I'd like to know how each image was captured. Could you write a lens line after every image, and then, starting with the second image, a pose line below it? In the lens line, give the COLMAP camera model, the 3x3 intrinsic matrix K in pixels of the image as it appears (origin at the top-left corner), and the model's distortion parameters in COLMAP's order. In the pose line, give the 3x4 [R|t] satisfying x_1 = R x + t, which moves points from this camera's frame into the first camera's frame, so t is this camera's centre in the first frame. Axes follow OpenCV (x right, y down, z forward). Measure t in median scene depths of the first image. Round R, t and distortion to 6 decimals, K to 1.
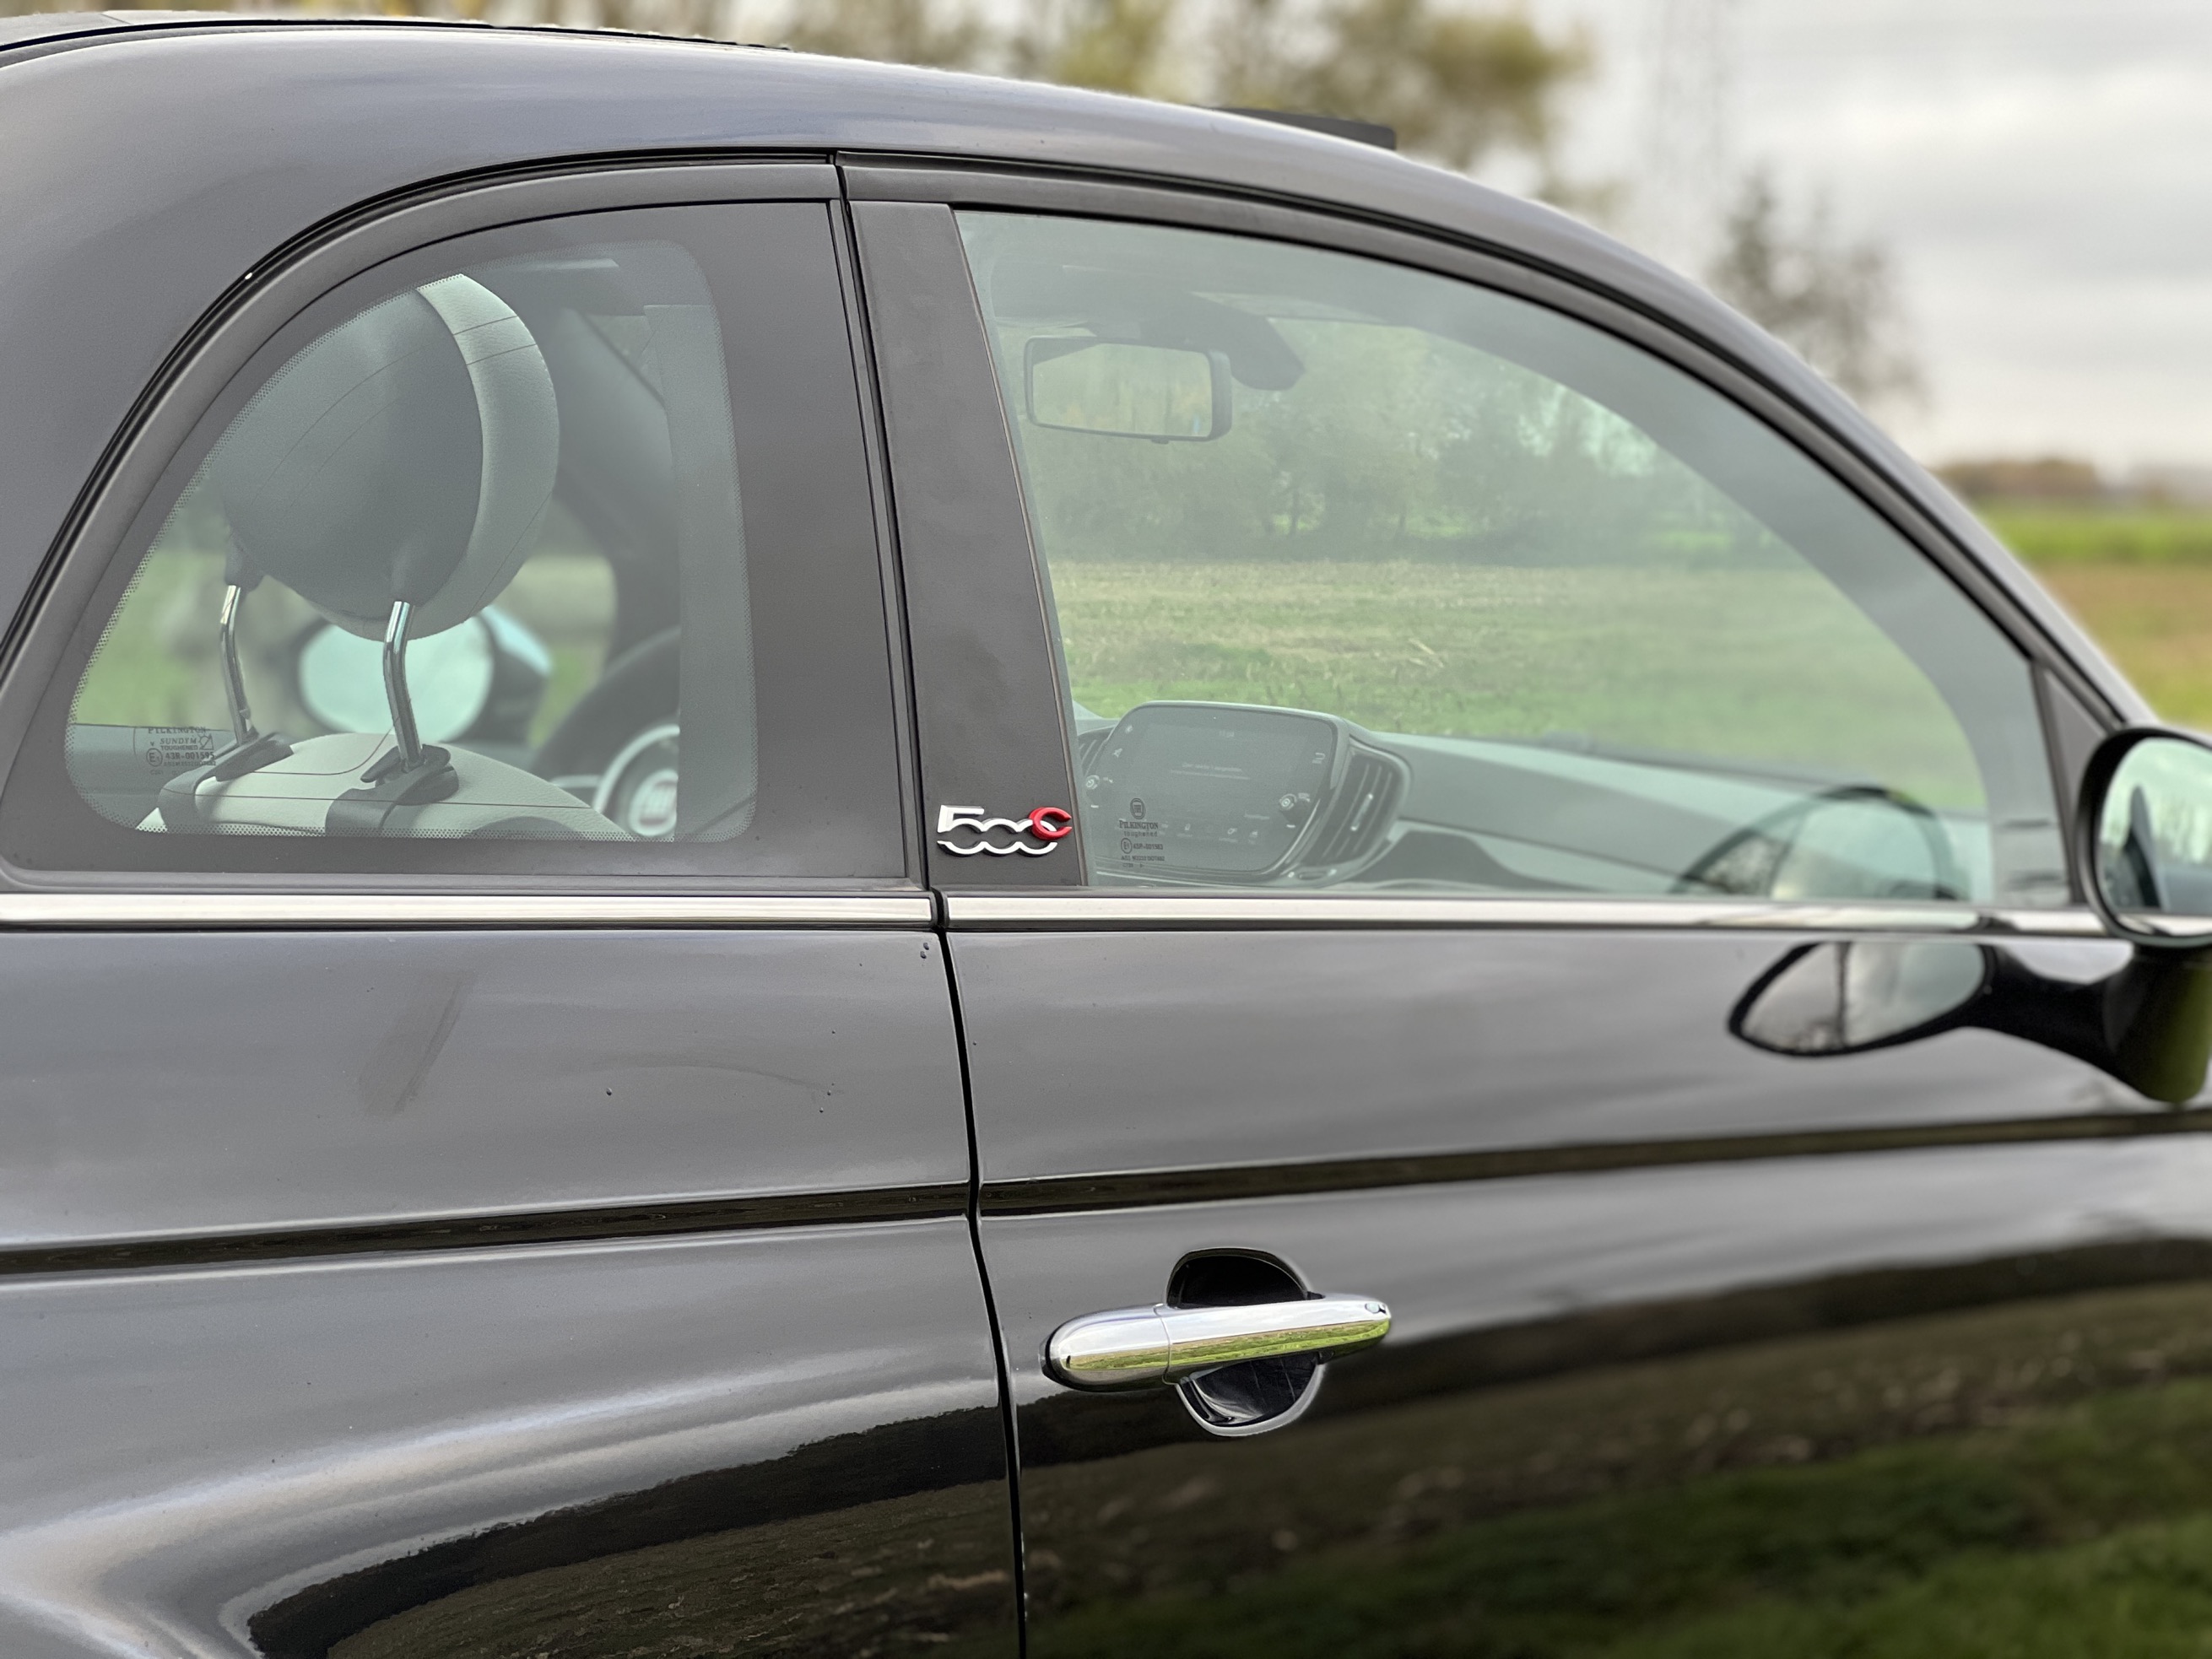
lens RADIAL K [[5080.4, 0, 1100.4], [0, 5080.4, 830.8], [0, 0, 1]] dist [0.072691, 0.000000]
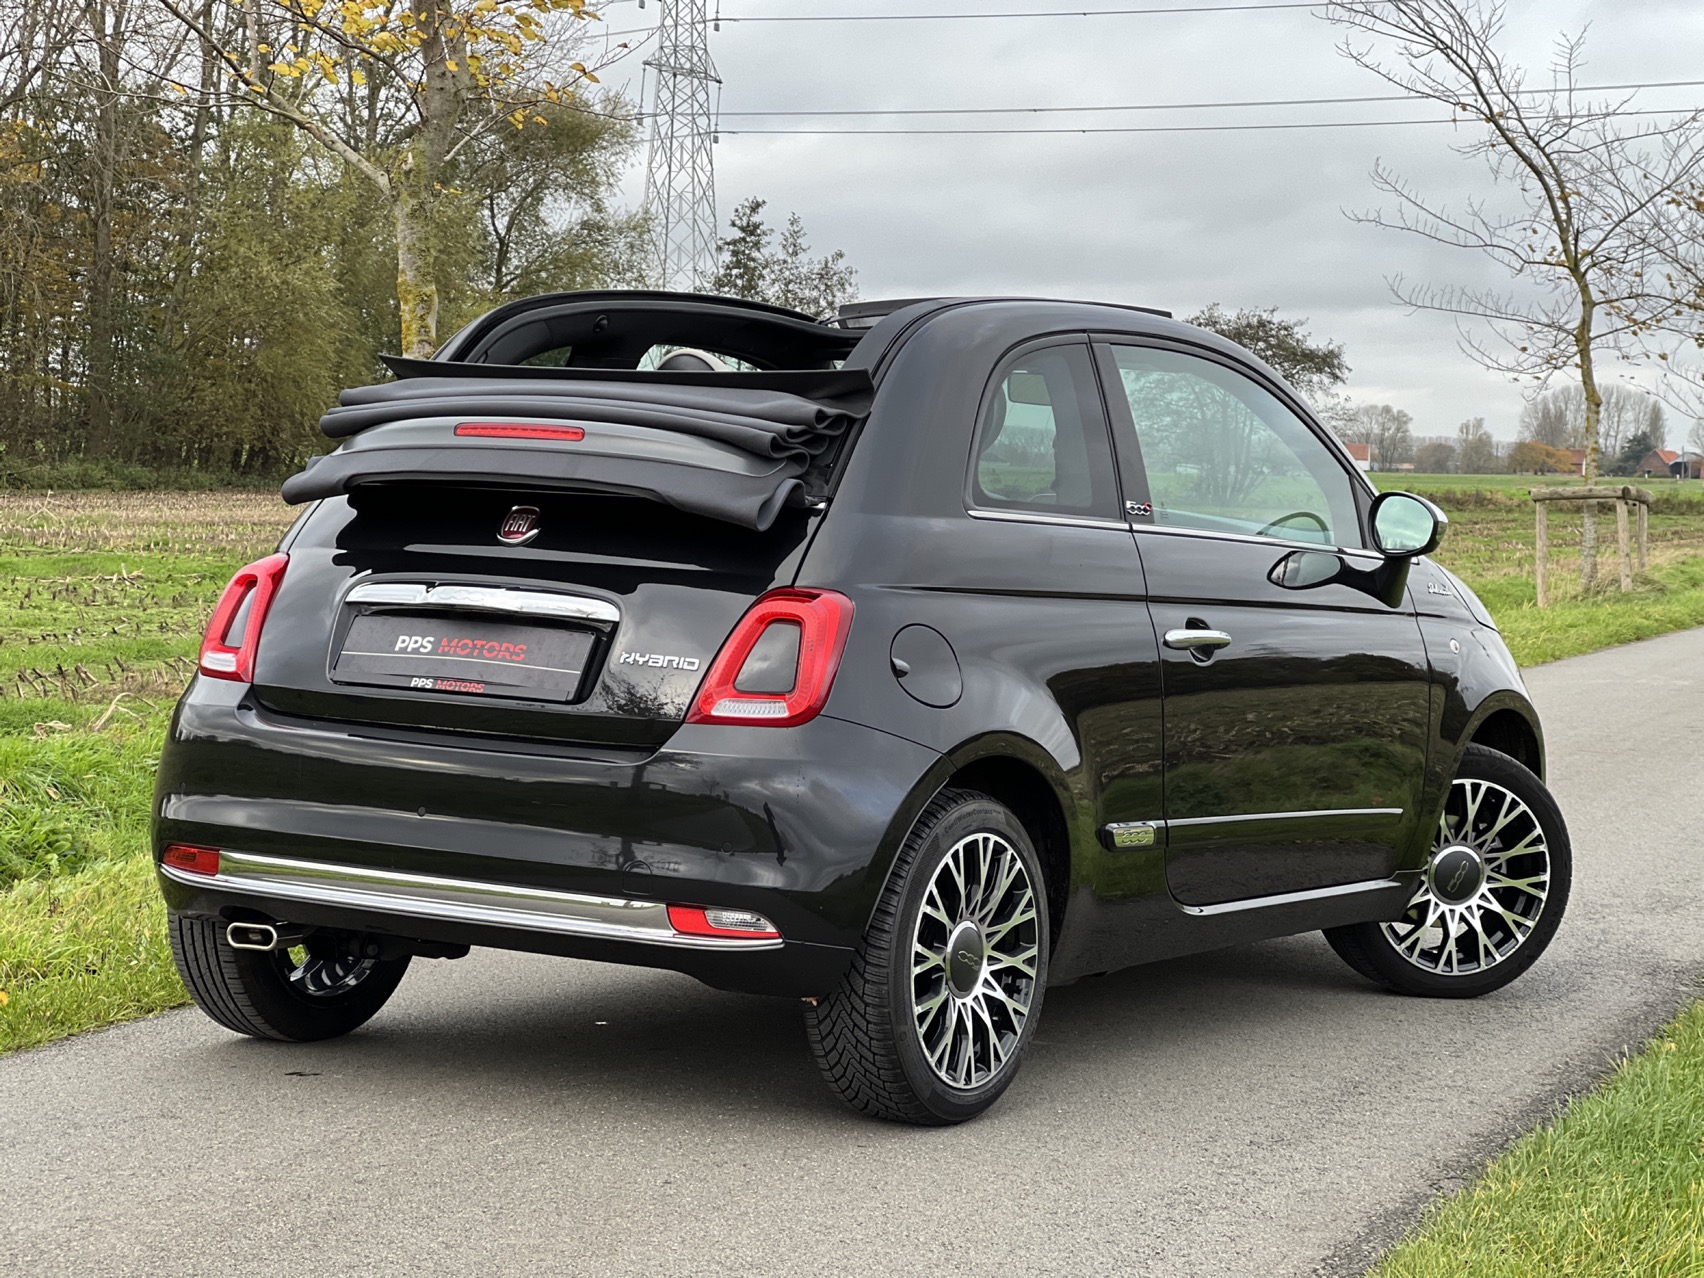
lens RADIAL K [[3913.9, 0, 848.7], [0, 3913.9, 630.7], [0, 0, 1]] dist [0.072691, 0.000000]
pose [[0.985151, -0.001189, 0.171688, -0.599422], [0.004169, 0.999847, -0.016998, 0.114435], [-0.171641, 0.017461, 0.985005, -1.514894]]
